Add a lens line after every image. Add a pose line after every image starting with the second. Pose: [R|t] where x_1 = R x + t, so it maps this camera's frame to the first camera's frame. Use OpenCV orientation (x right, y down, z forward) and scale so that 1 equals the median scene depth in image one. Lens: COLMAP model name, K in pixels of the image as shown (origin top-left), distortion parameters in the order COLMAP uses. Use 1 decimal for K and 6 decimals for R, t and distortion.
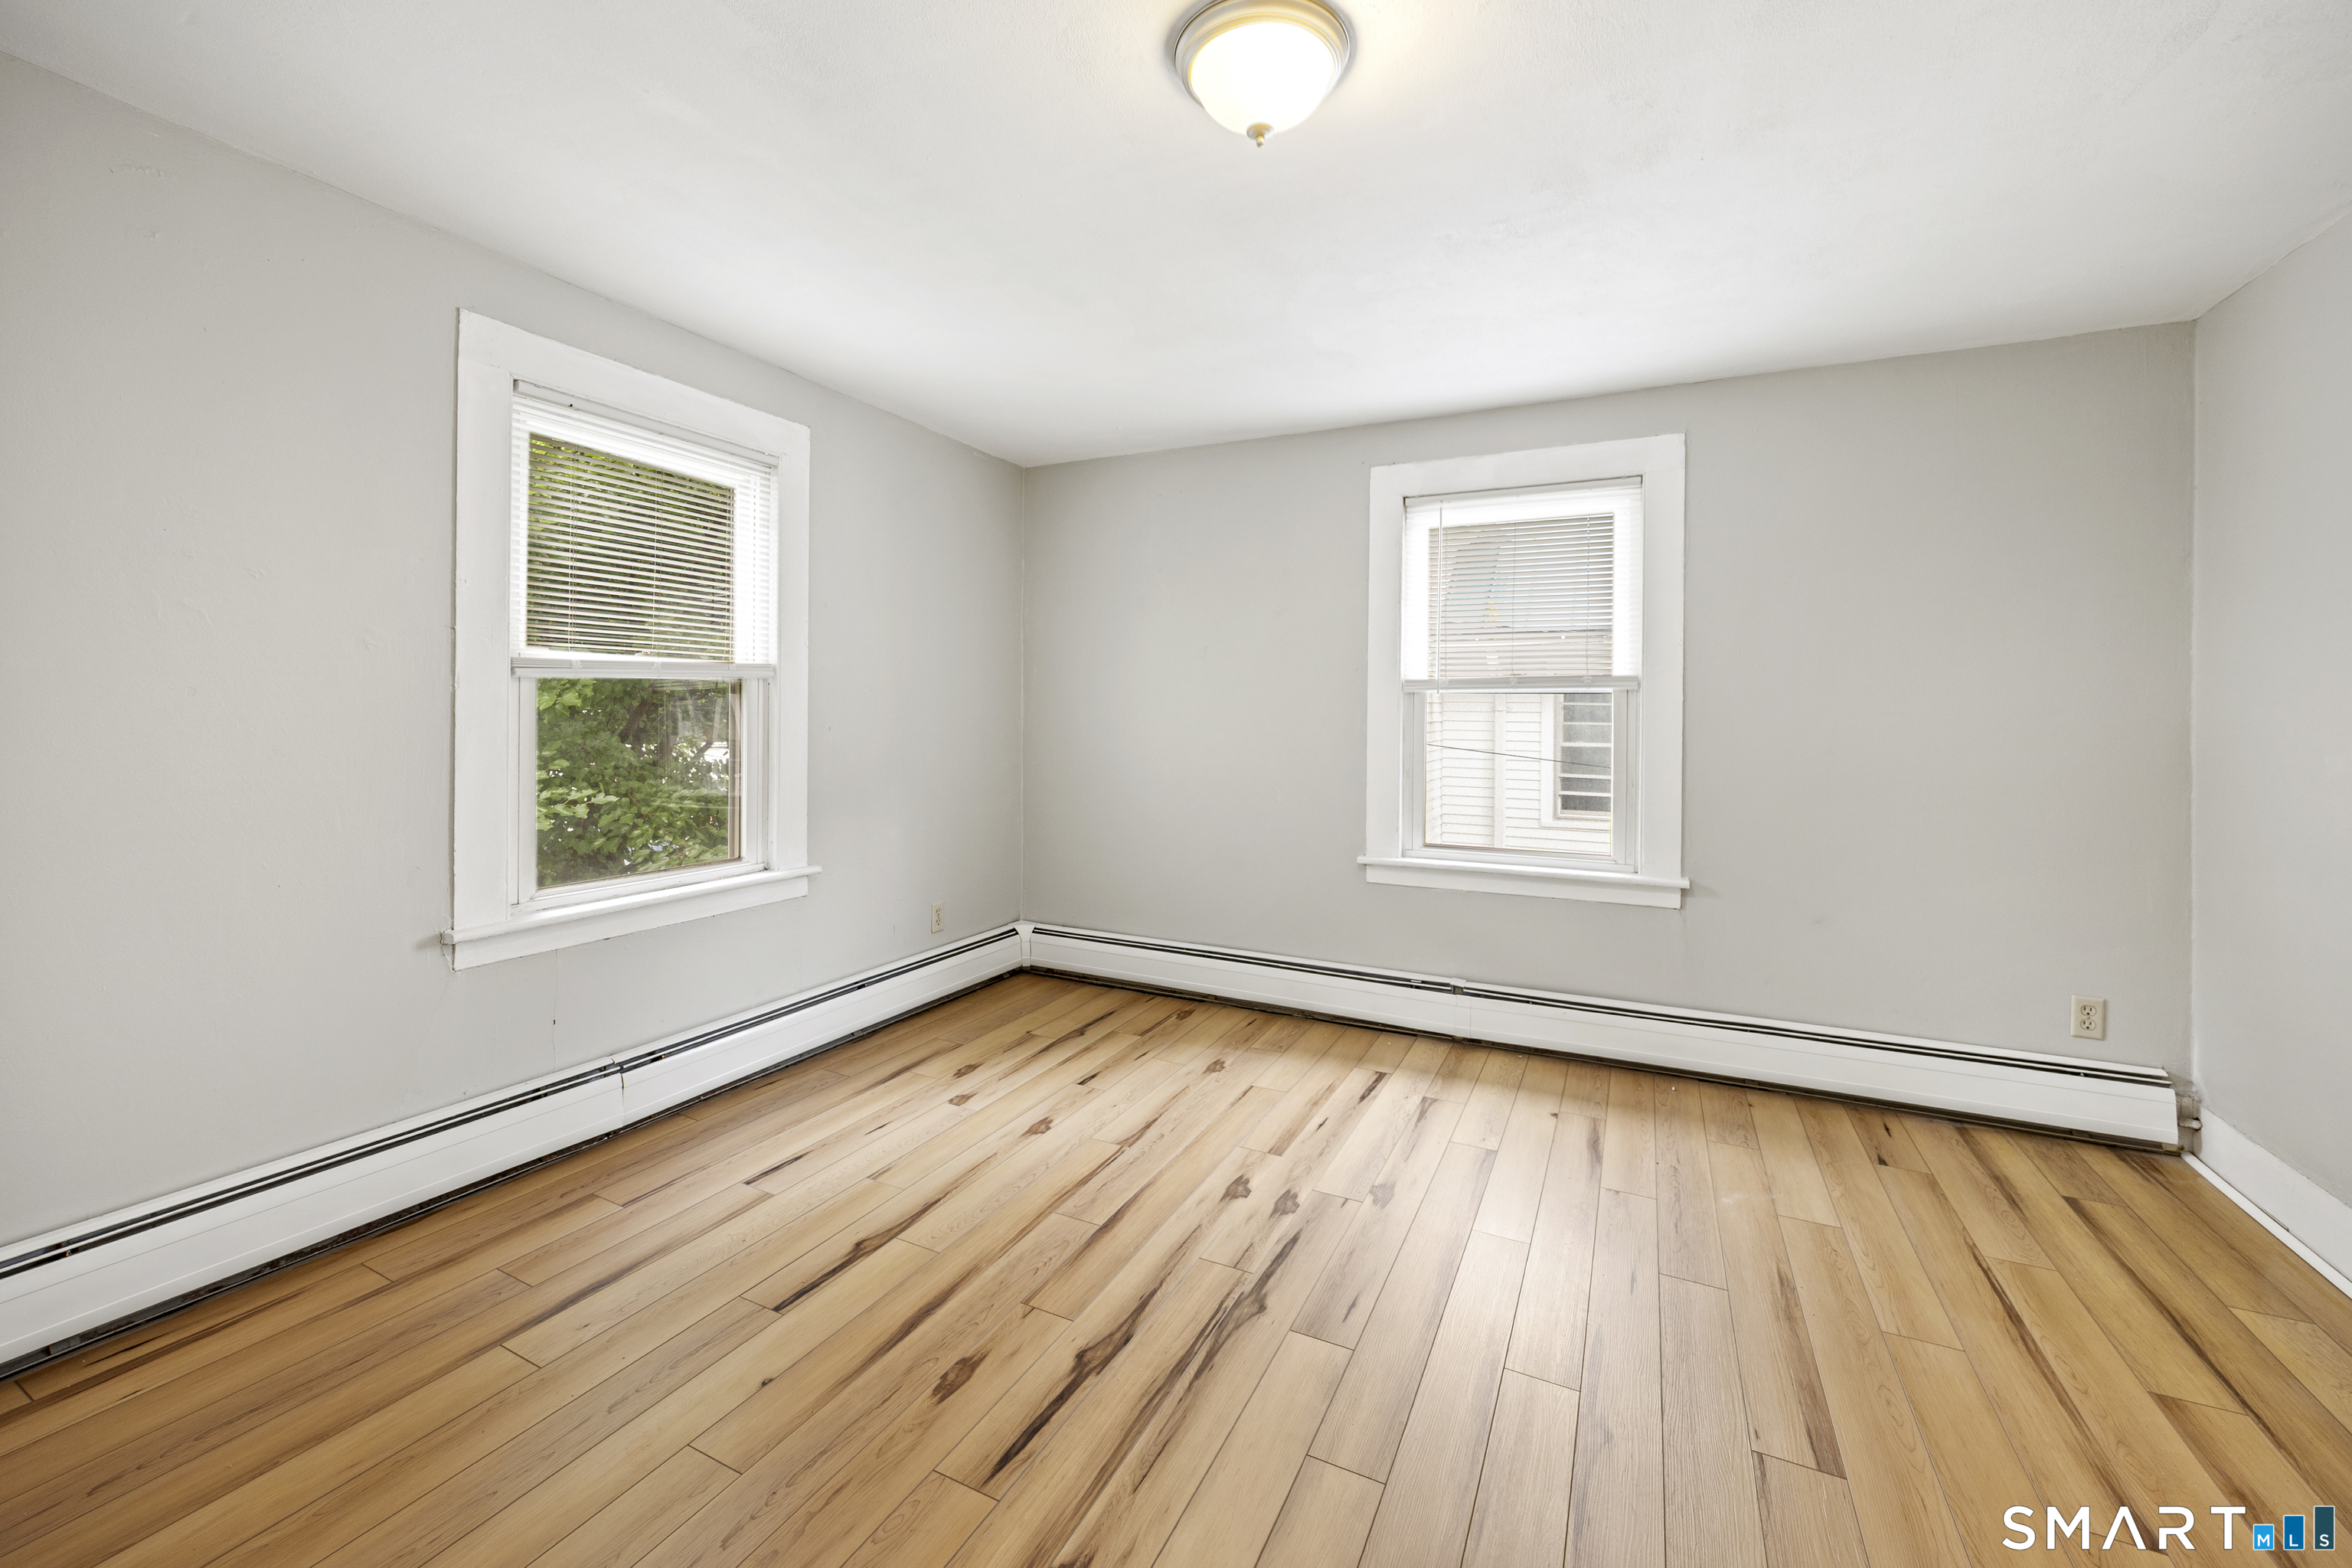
lens RADIAL K [[949.1, 0, 1169.9], [0, 949.1, 695.1], [0, 0, 1]] dist [0.001515, 0.000140]
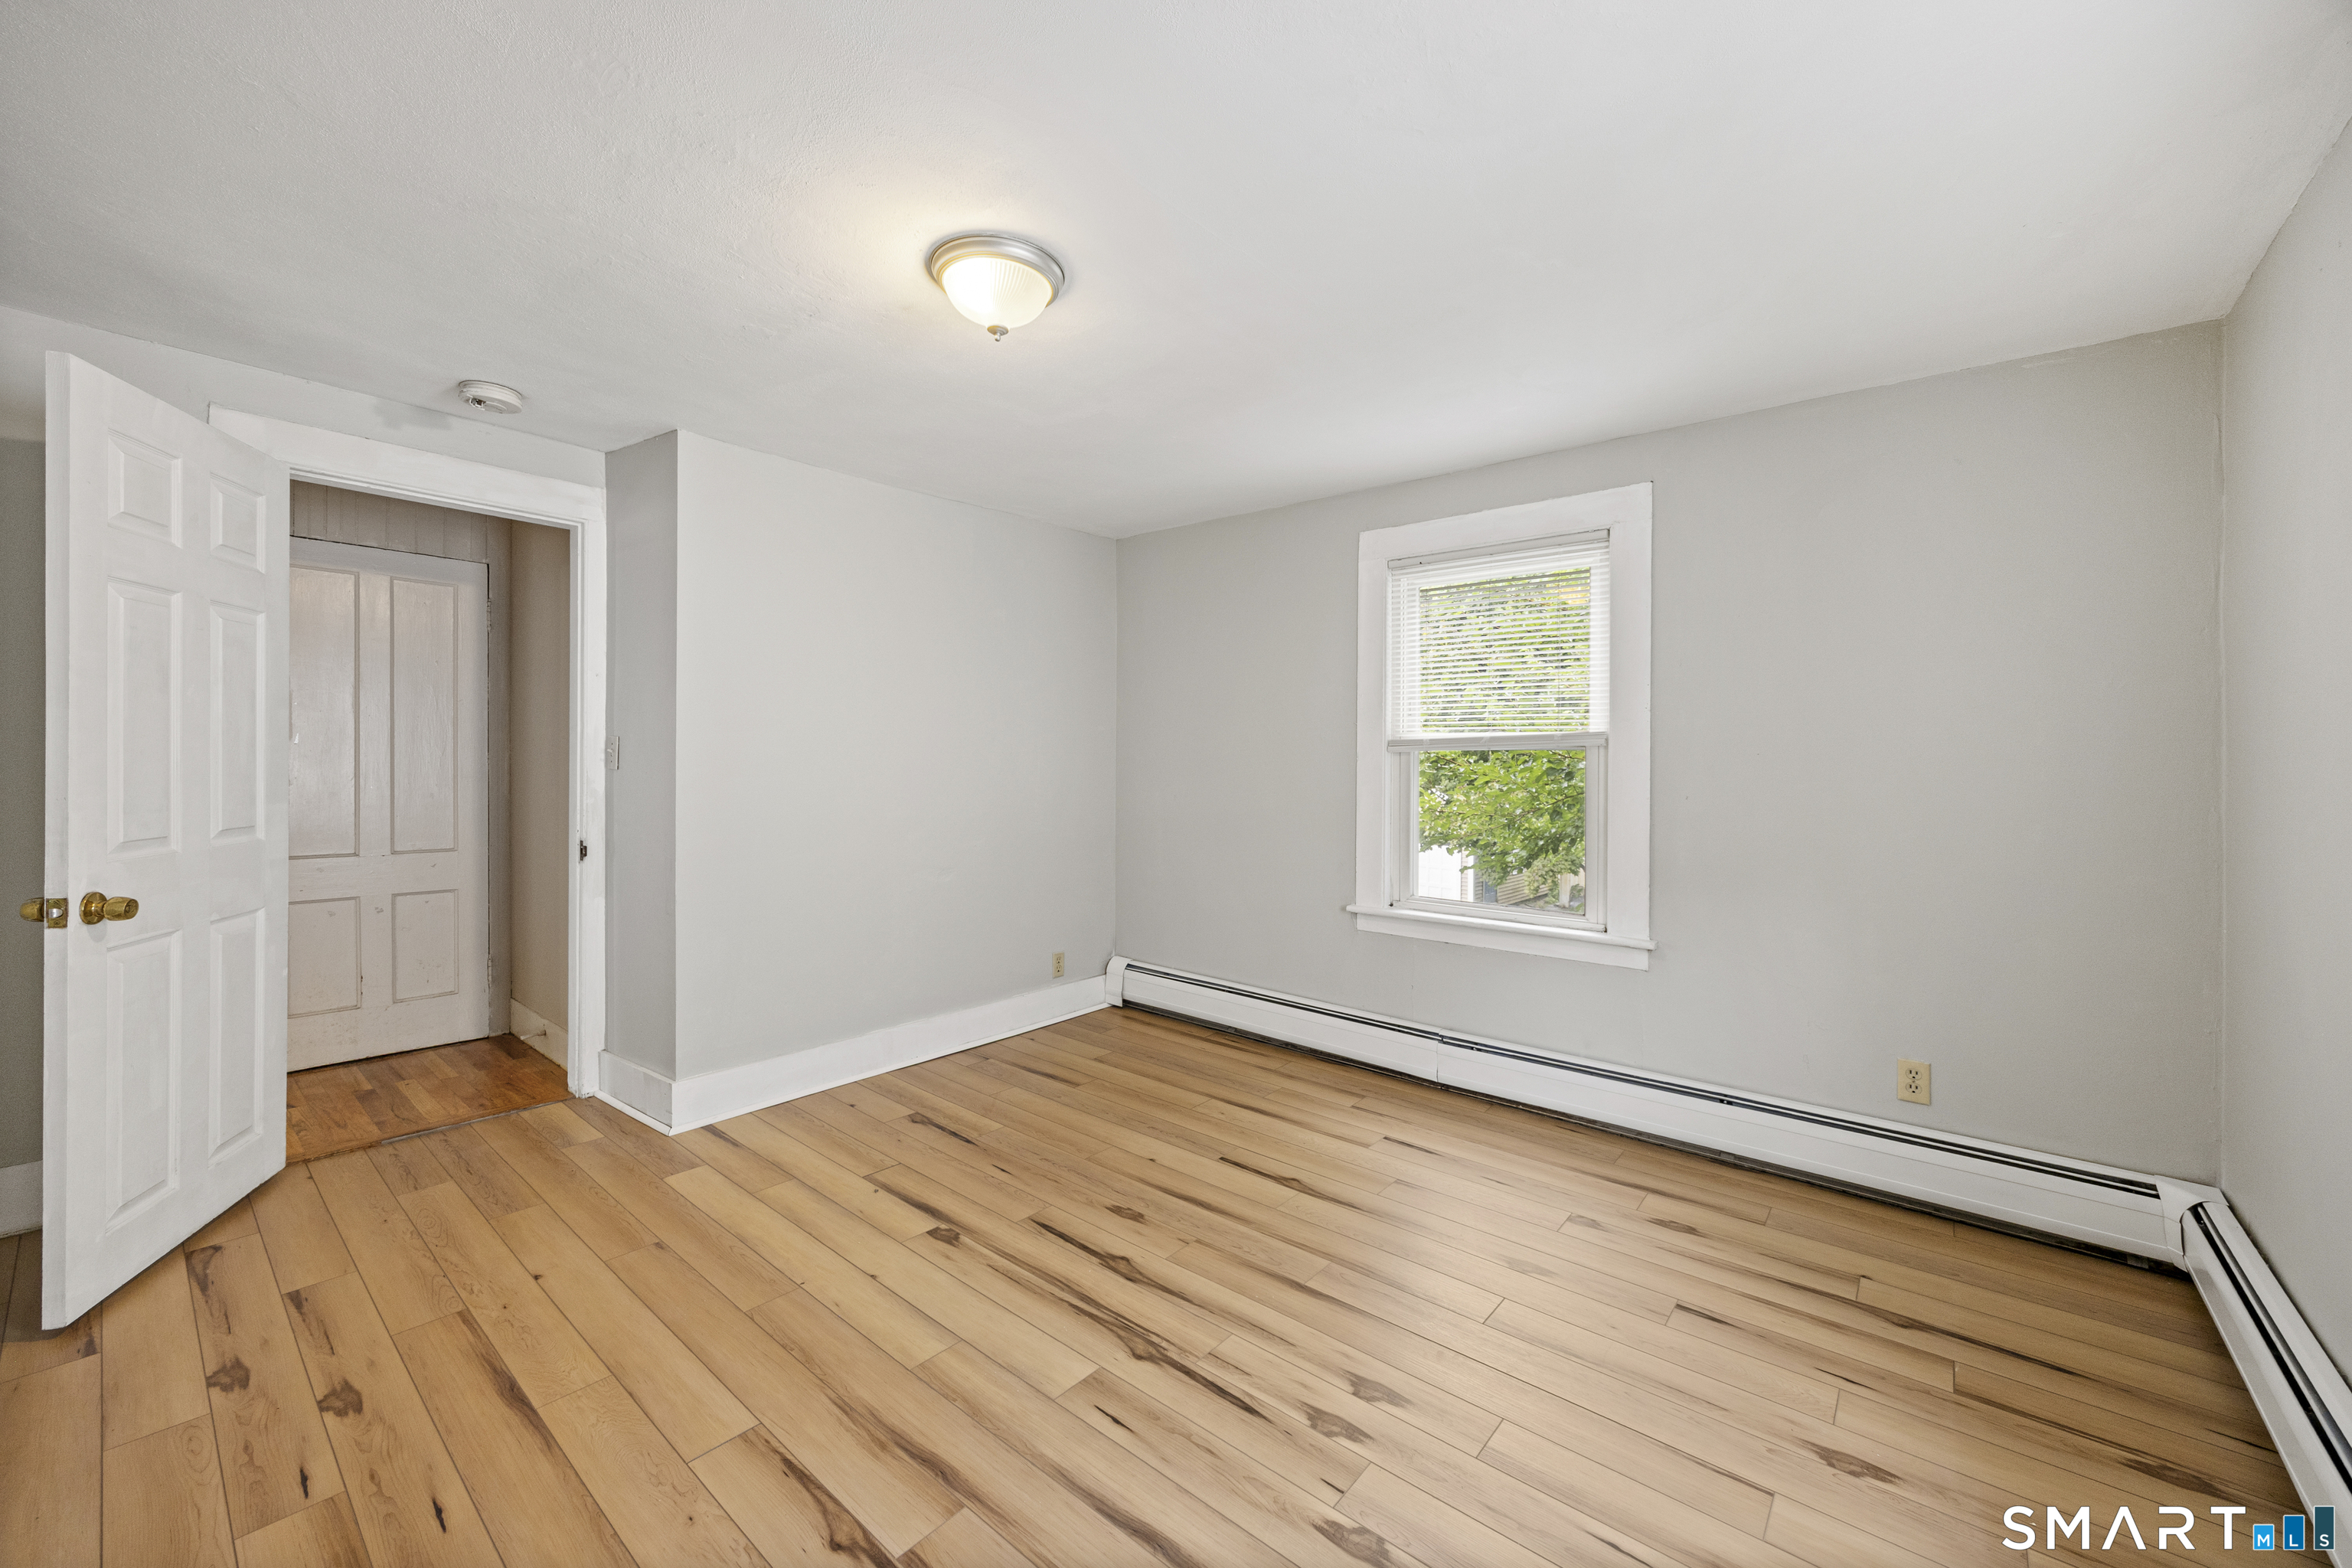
lens RADIAL K [[908.2, 0, 1181.7], [0, 908.2, 765.6], [0, 0, 1]] dist [0.000138, 0.000007]
pose [[-0.233083, -0.012522, -0.972376, 0.879767], [0.000962, 0.999914, -0.013107, 0.023433], [0.972456, -0.003990, -0.233051, 1.081036]]
